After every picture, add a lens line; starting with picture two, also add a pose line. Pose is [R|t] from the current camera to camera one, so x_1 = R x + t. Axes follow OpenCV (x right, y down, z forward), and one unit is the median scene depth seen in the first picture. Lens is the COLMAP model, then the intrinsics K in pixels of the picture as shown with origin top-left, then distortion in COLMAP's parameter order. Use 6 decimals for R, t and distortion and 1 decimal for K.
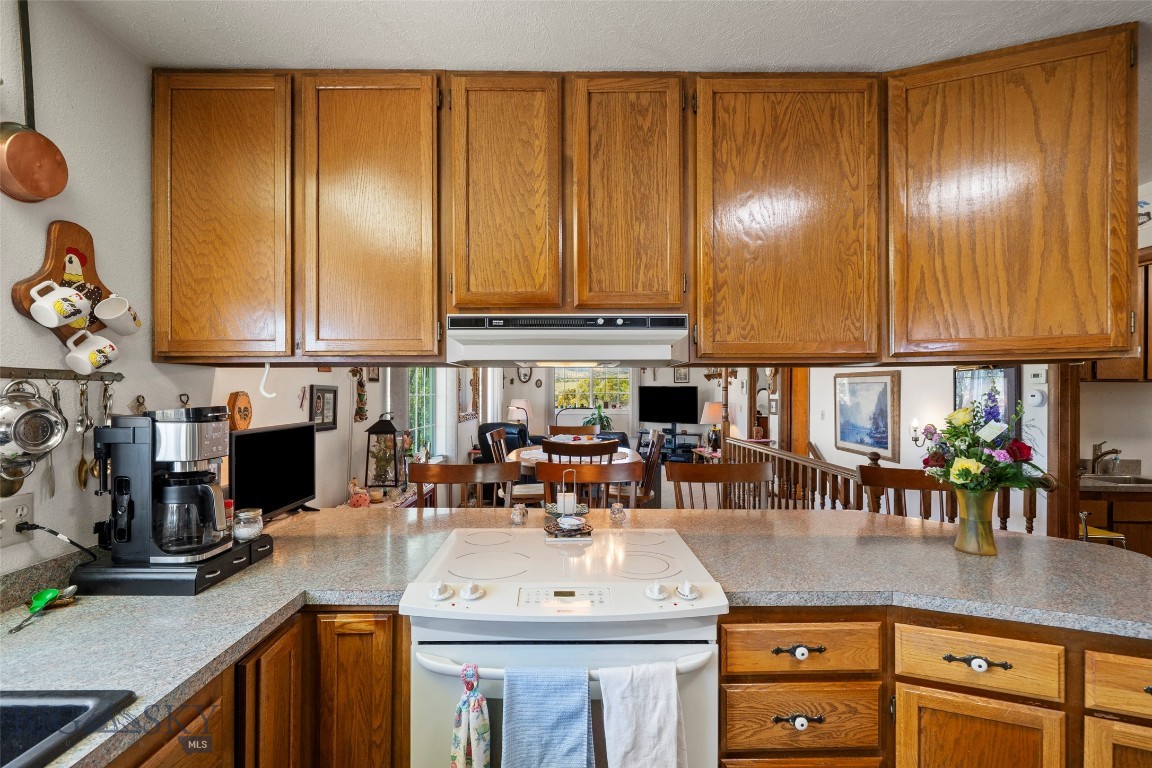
lens RADIAL K [[529.2, 0, 574.9], [0, 529.2, 392.3], [0, 0, 1]] dist [0.005373, 0.000295]
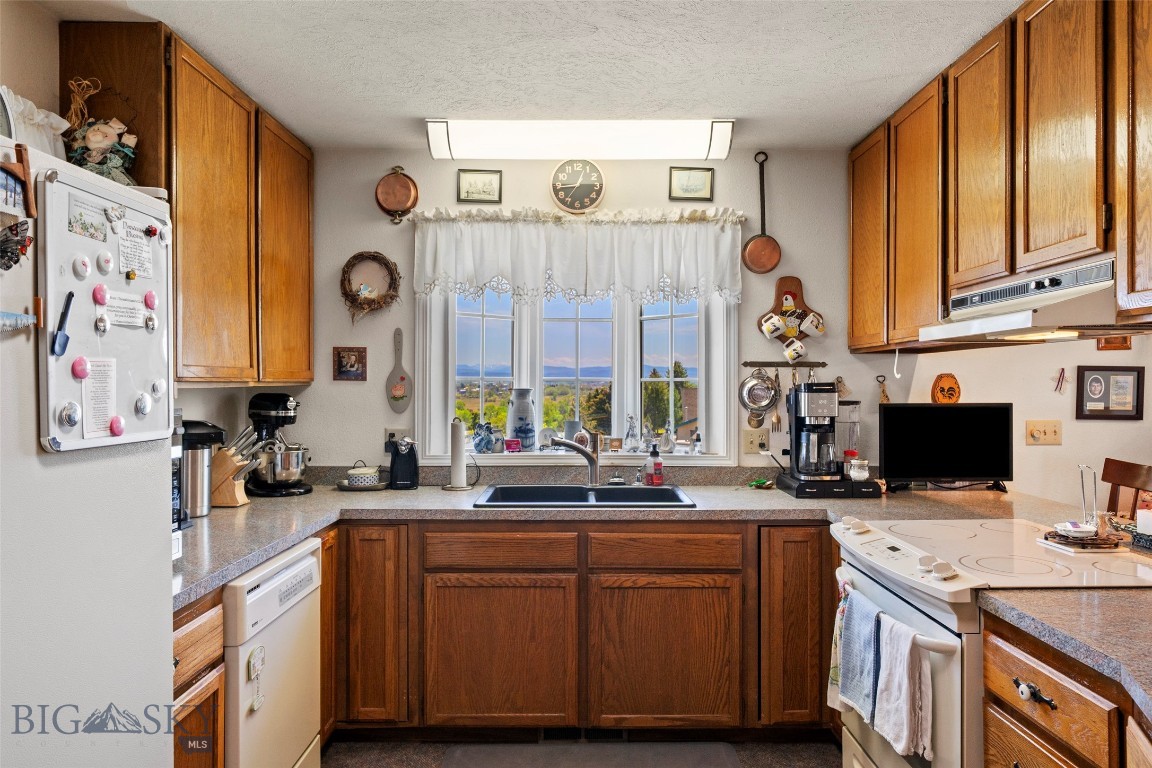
lens RADIAL K [[760.4, 0, 577.5], [0, 760.4, 384.0], [0, 0, 1]] dist [-0.004723, -0.000907]
pose [[-0.008770, 0.001829, -0.999960, 1.508660], [0.002400, 0.999995, 0.001808, 0.024636], [0.999959, -0.002384, -0.008774, 0.325641]]
